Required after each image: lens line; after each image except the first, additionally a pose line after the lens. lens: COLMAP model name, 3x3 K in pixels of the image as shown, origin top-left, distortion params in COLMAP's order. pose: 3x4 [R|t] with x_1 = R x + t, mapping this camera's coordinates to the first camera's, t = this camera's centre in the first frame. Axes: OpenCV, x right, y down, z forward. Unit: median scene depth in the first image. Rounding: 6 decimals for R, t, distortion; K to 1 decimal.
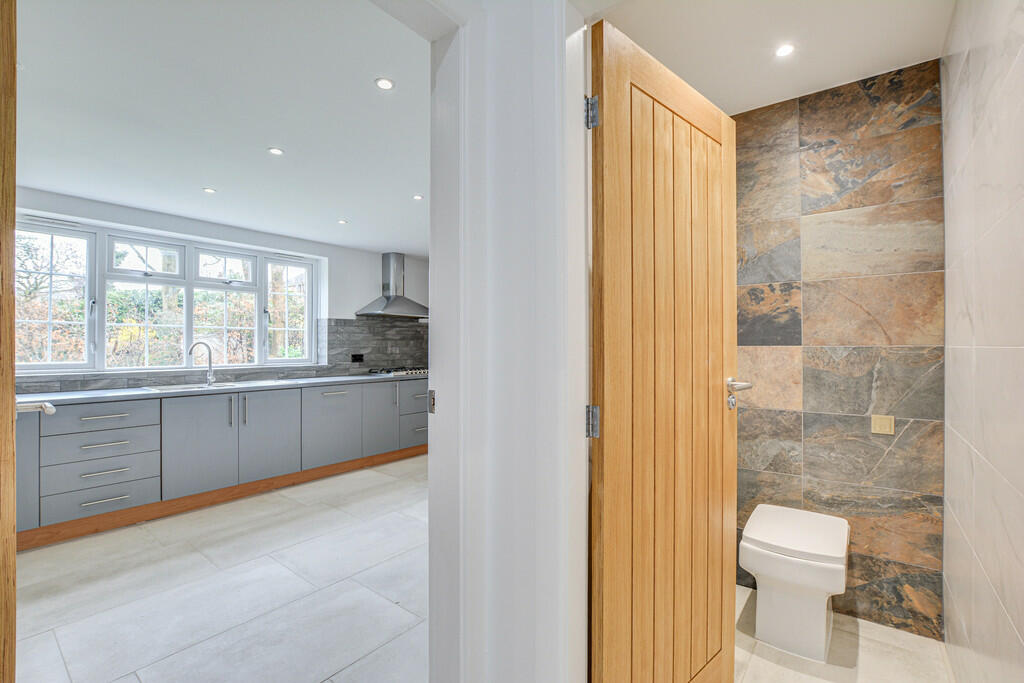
lens RADIAL K [[452.4, 0, 512.0], [0, 452.4, 341.5], [0, 0, 1]] dist [-0.023652, 0.000142]
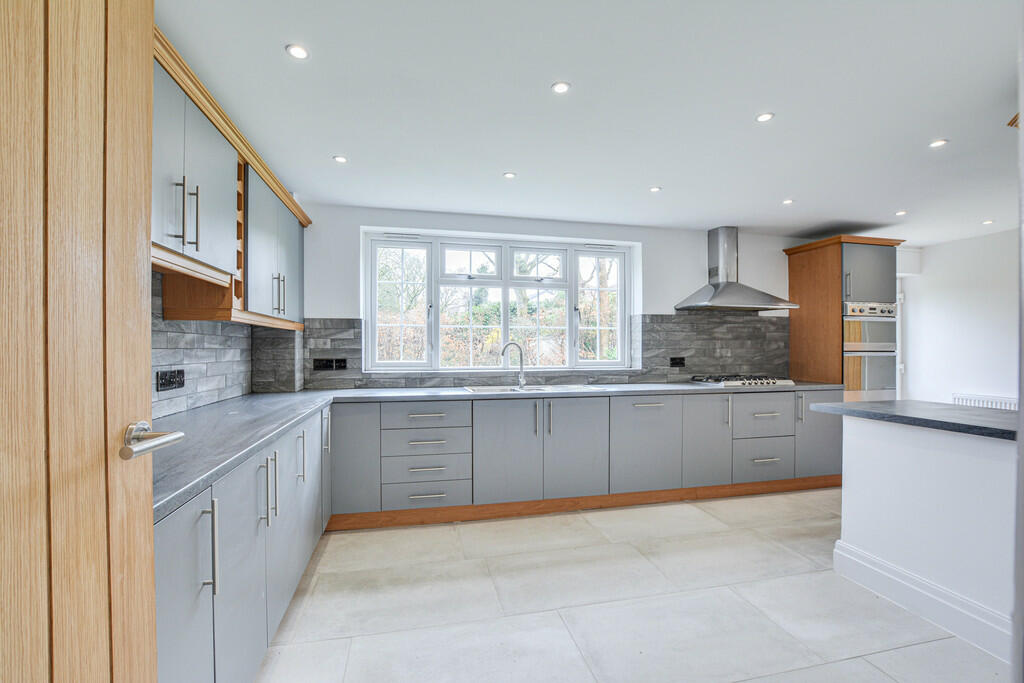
lens RADIAL K [[458.3, 0, 515.4], [0, 458.3, 347.0], [0, 0, 1]] dist [-0.033083, 0.000025]
pose [[0.778785, 0.002125, -0.627287, -0.057132], [0.003709, 0.999961, 0.007992, 0.002200], [0.627280, -0.008551, 0.778747, 0.187216]]
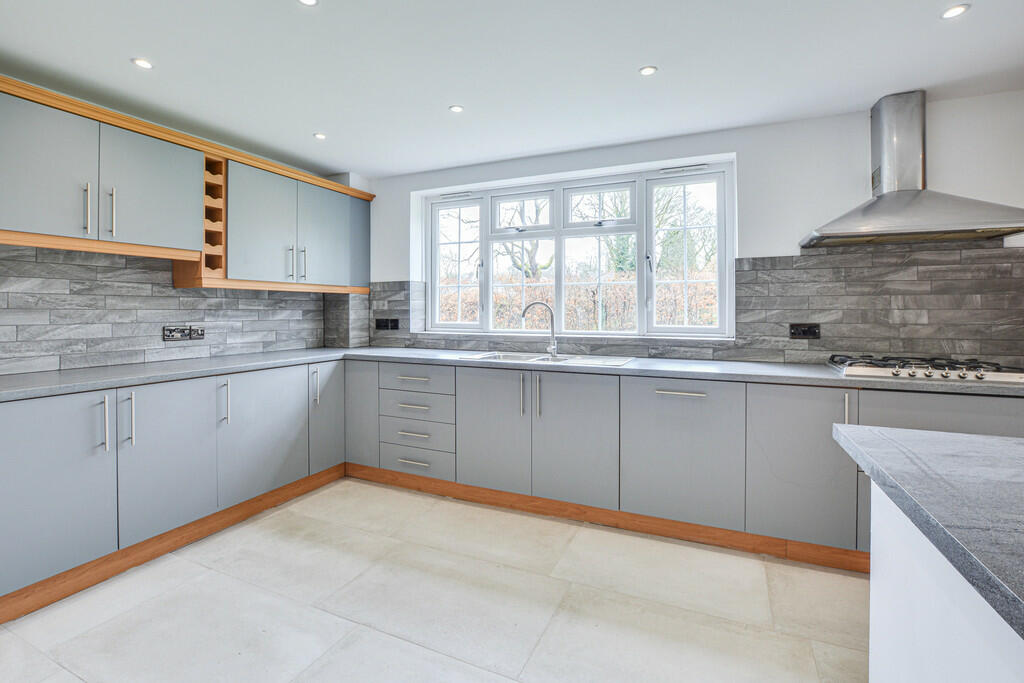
lens RADIAL K [[464.6, 0, 512.9], [0, 464.6, 308.5], [0, 0, 1]] dist [-0.027914, 0.000013]
pose [[0.239141, 0.001690, -0.970983, 0.090165], [0.009972, 0.999941, 0.004196, 0.006502], [0.970934, -0.010686, 0.239110, 0.601007]]
